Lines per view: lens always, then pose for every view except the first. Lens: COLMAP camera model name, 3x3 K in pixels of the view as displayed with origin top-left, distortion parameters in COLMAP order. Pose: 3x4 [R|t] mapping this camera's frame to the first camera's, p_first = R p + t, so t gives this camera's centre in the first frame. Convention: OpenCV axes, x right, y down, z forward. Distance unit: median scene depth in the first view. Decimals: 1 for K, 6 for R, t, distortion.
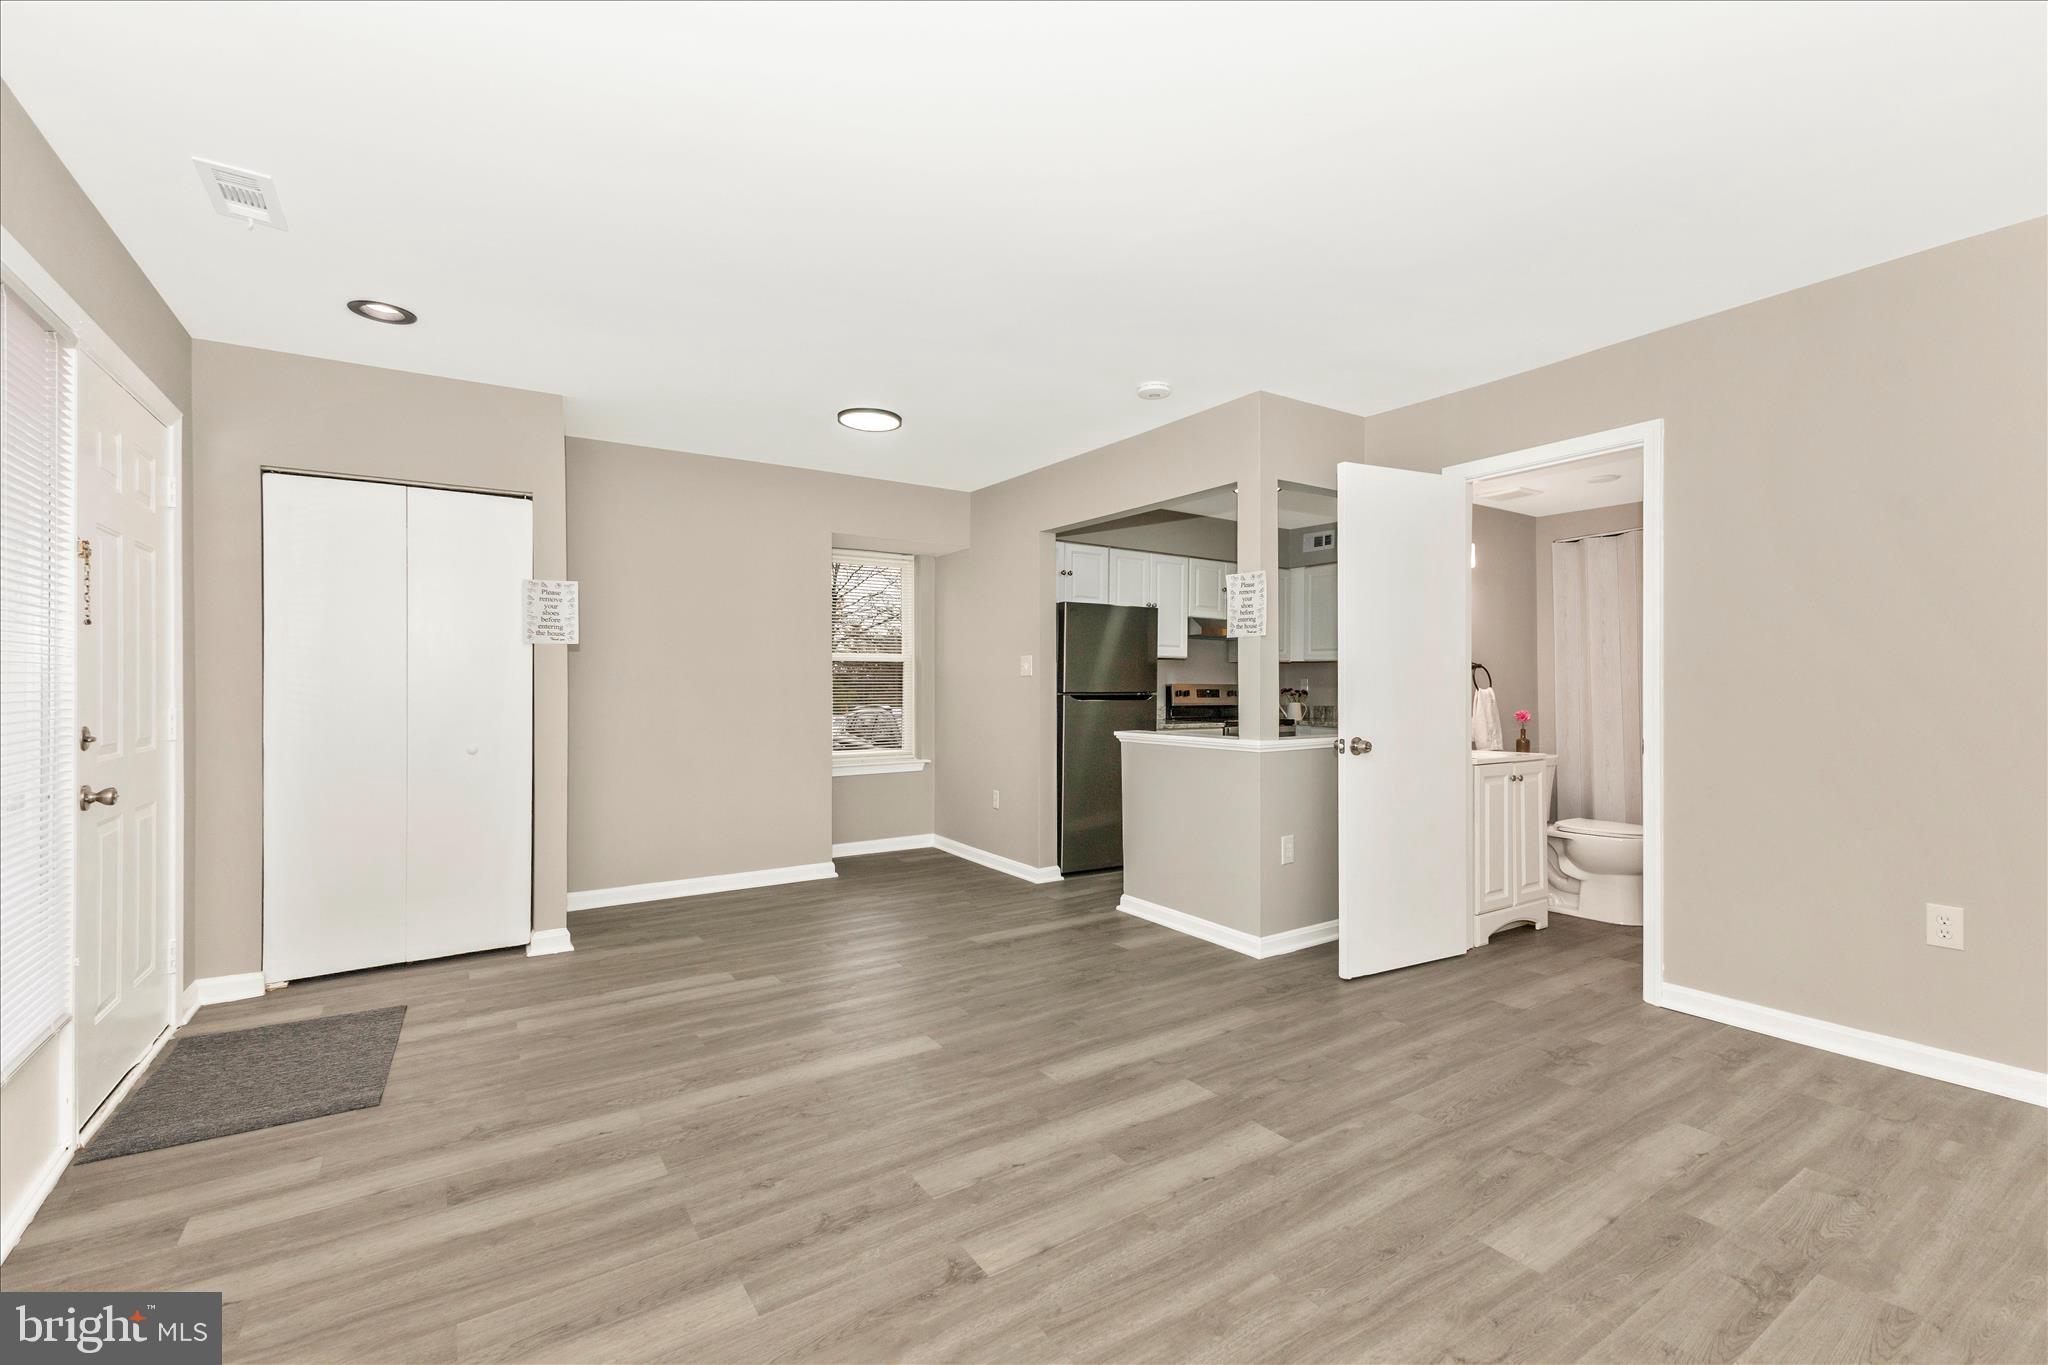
lens RADIAL K [[890.7, 0, 1036.7], [0, 890.7, 681.0], [0, 0, 1]] dist [0.020373, -0.004293]
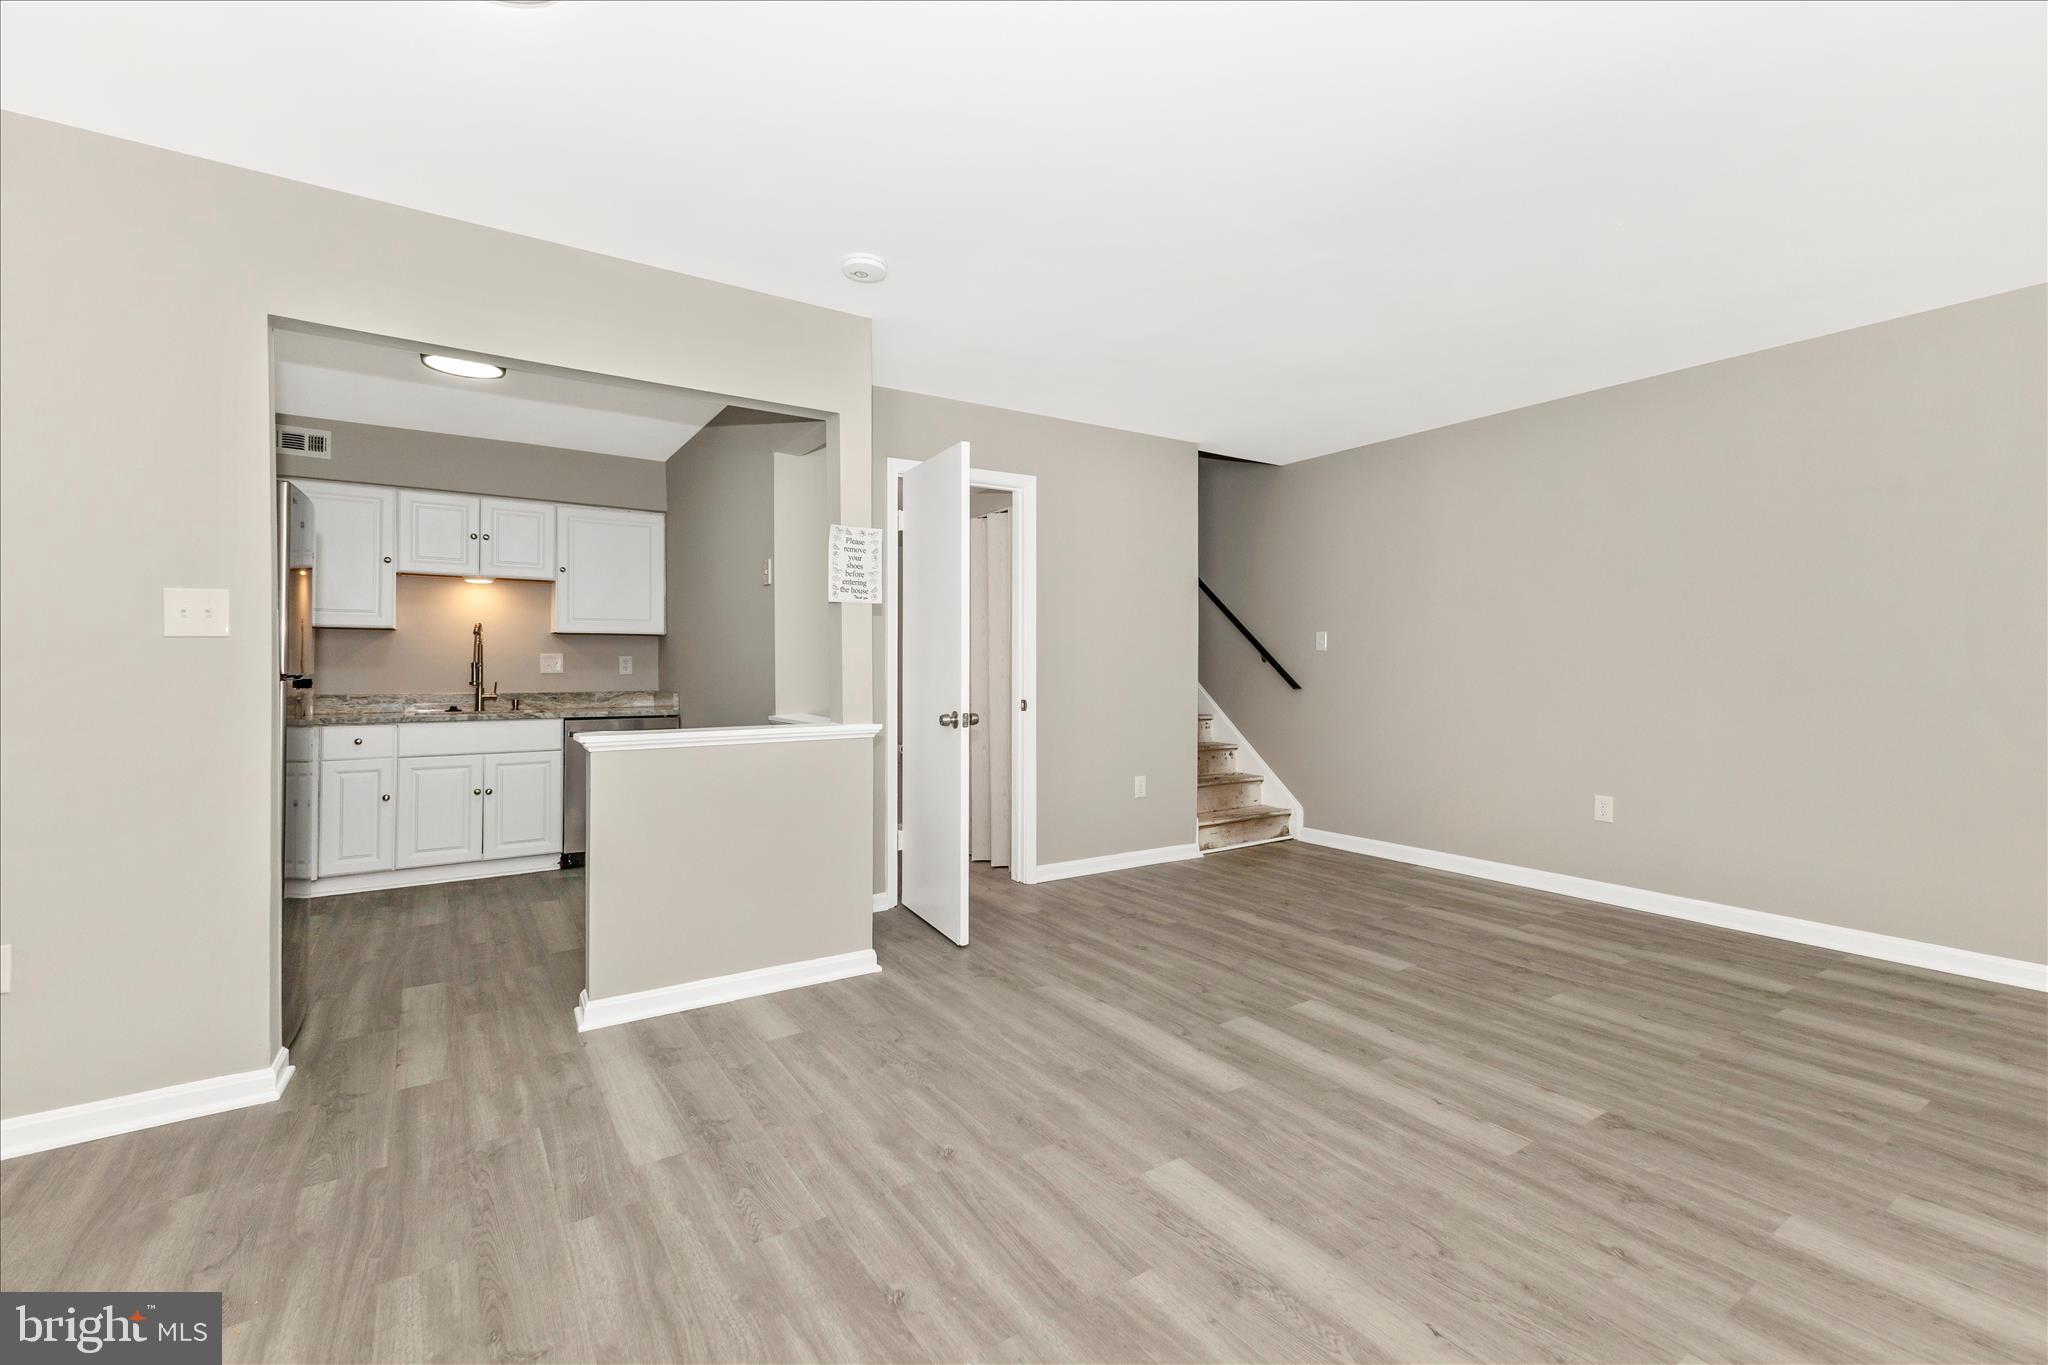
lens RADIAL K [[891.0, 0, 1034.9], [0, 891.0, 680.5], [0, 0, 1]] dist [0.019611, -0.004094]
pose [[-0.007792, -0.009452, 0.999925, -0.838278], [-0.000350, 0.999955, 0.009449, 0.023590], [-0.999970, -0.000276, -0.007795, 1.155098]]
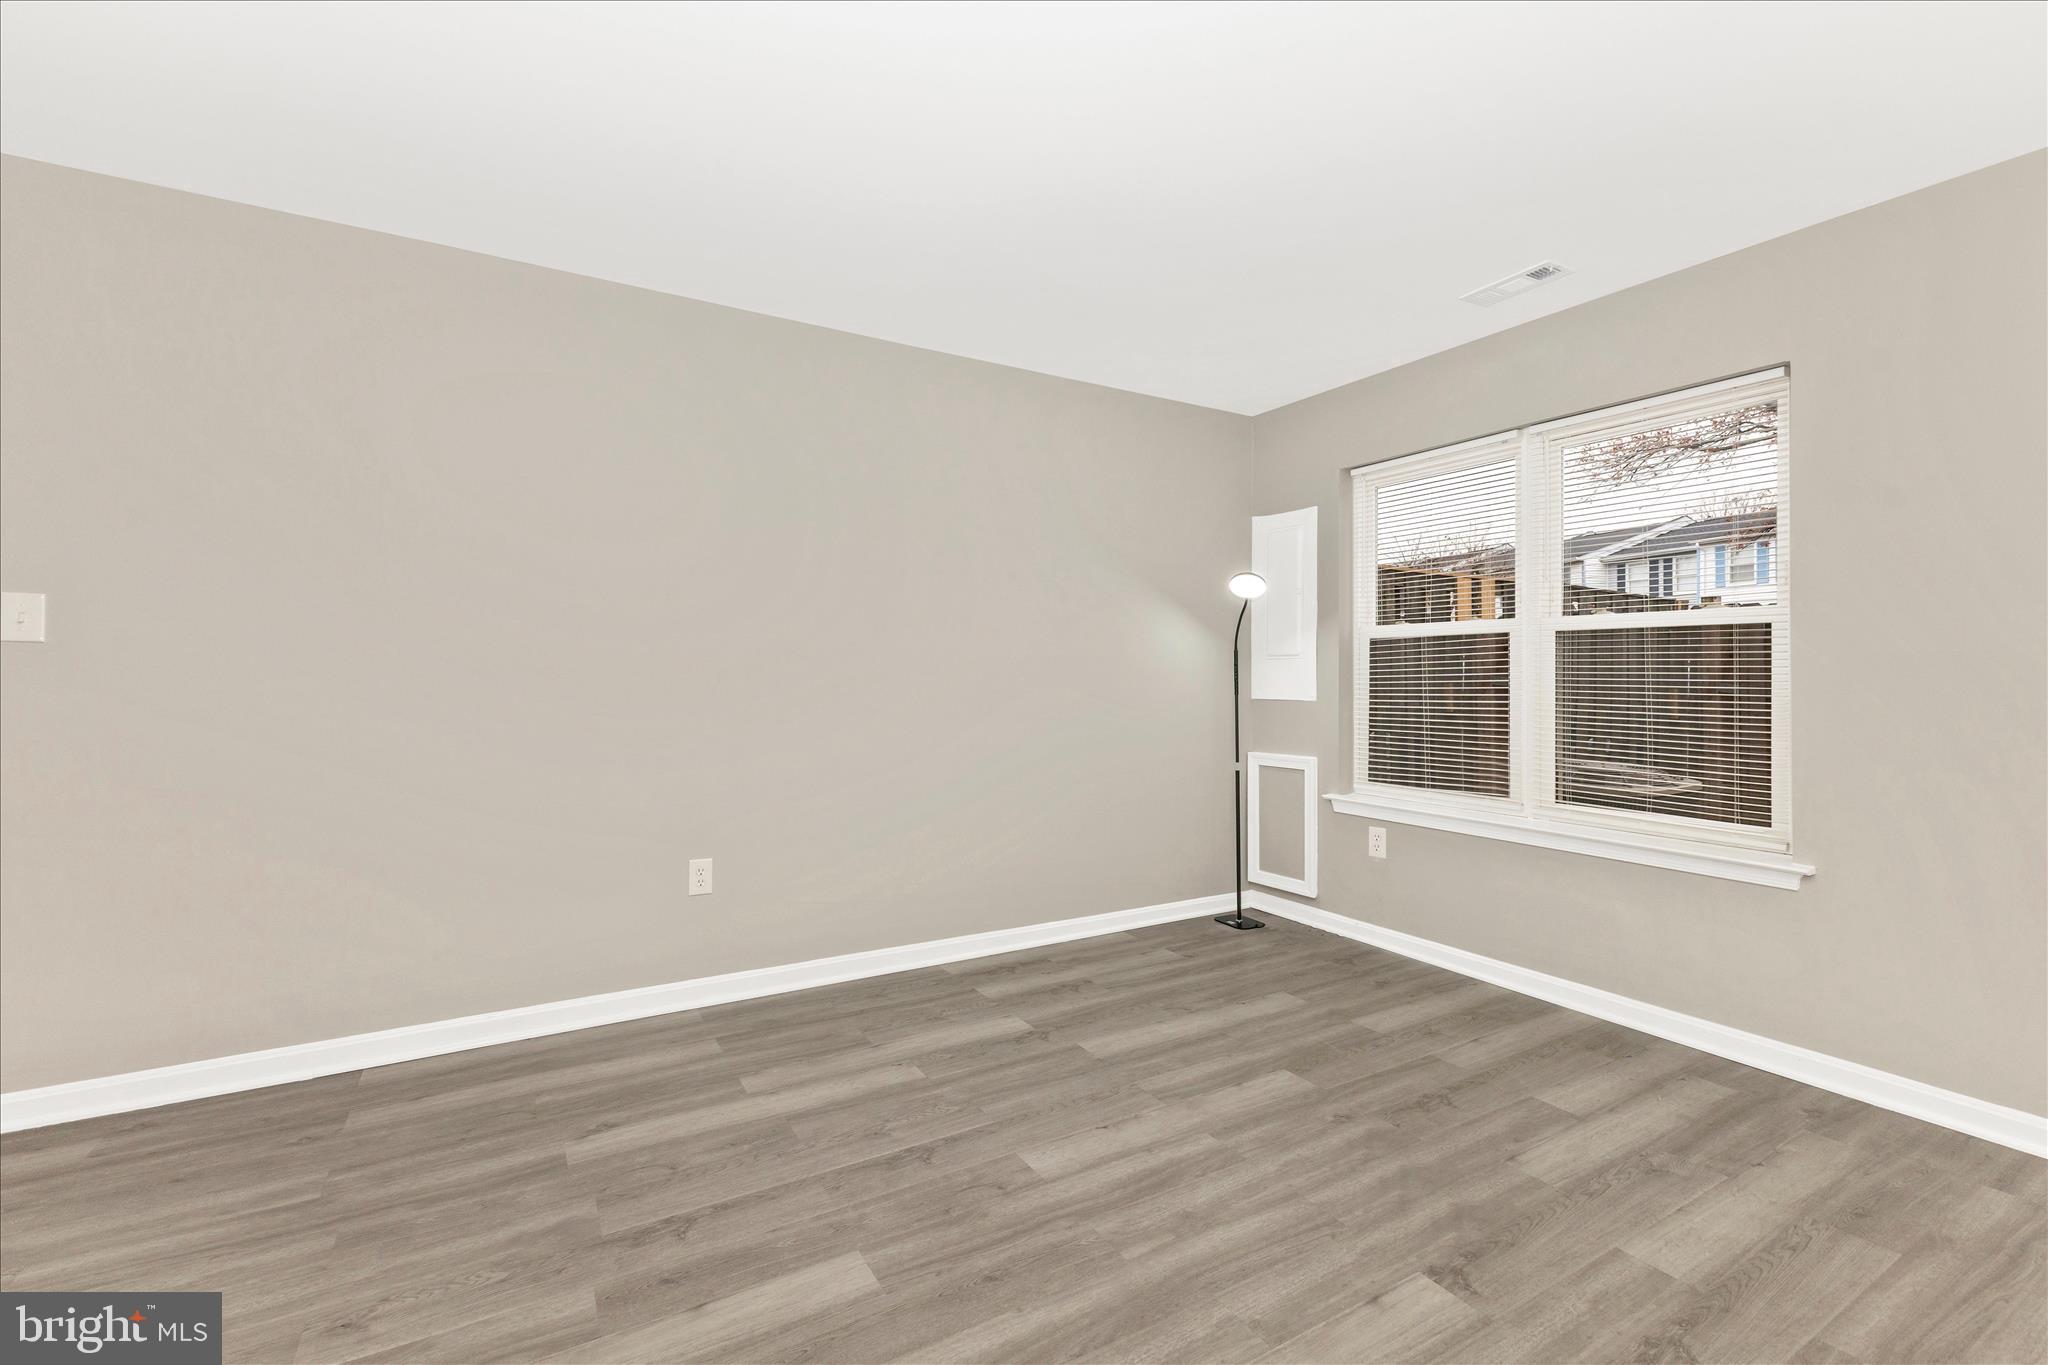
lens RADIAL K [[891.0, 0, 1028.1], [0, 891.0, 676.1], [0, 0, 1]] dist [0.019611, -0.004094]
pose [[-0.998875, 0.002618, 0.047353, 0.204092], [0.002355, 0.999981, -0.005609, 0.013508], [-0.047366, -0.005491, -0.998862, 1.265260]]
